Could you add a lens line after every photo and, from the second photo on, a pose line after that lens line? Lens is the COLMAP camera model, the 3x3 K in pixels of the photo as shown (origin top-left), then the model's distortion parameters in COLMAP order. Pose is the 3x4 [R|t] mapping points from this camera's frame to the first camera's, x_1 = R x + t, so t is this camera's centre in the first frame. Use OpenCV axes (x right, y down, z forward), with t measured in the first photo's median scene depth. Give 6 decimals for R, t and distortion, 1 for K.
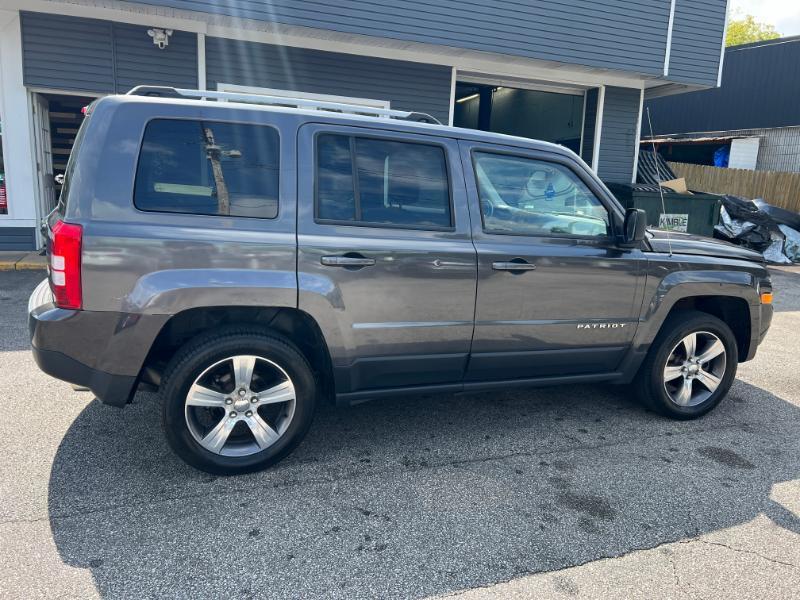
lens RADIAL K [[603.2, 0, 406.1], [0, 603.2, 302.5], [0, 0, 1]] dist [0.041804, -0.048666]
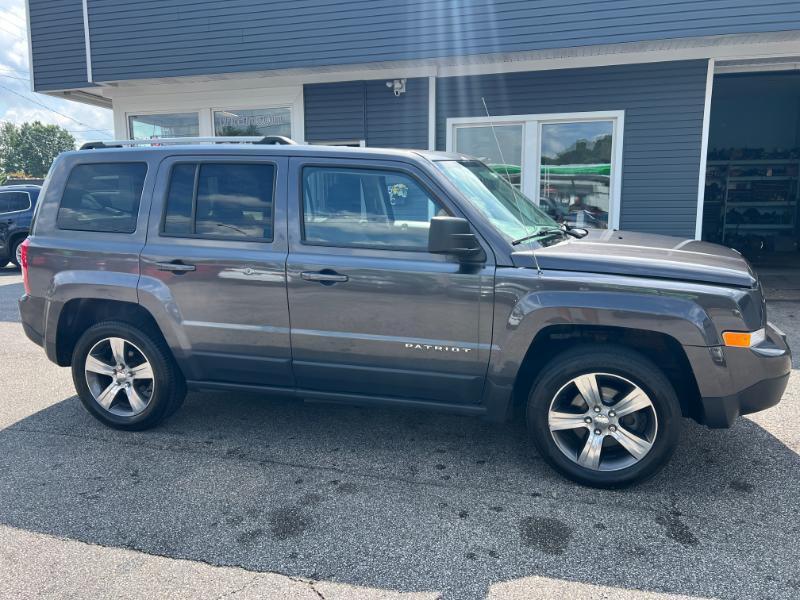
lens RADIAL K [[603.2, 0, 403.2], [0, 603.2, 304.5], [0, 0, 1]] dist [0.041804, -0.048666]
pose [[0.793998, 0.050033, -0.605858, 0.860443], [-0.073722, 0.997177, -0.014266, -0.009861], [0.603434, 0.055993, 0.795445, 0.275896]]
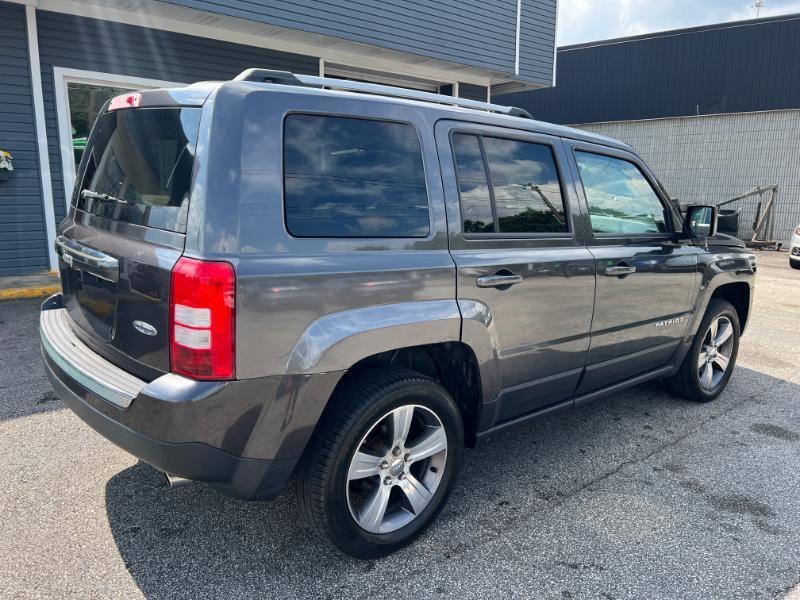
lens RADIAL K [[603.2, 0, 406.0], [0, 603.2, 302.6], [0, 0, 1]] dist [0.041804, -0.048666]
pose [[0.942536, -0.091440, 0.321347, -0.433935], [0.088498, 0.995792, 0.023784, -0.059410], [-0.322170, 0.006021, 0.946663, 0.196301]]
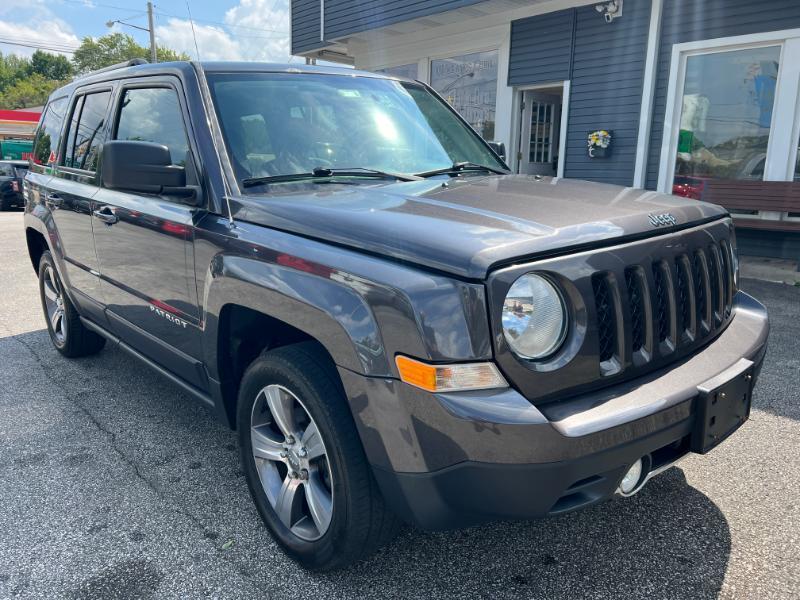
lens RADIAL K [[603.2, 0, 400.1], [0, 603.2, 301.0], [0, 0, 1]] dist [0.041804, -0.048666]
pose [[0.354568, 0.163289, -0.920662, 1.110093], [-0.169249, 0.979577, 0.108556, -0.104062], [0.919585, 0.117330, 0.374963, 1.036128]]
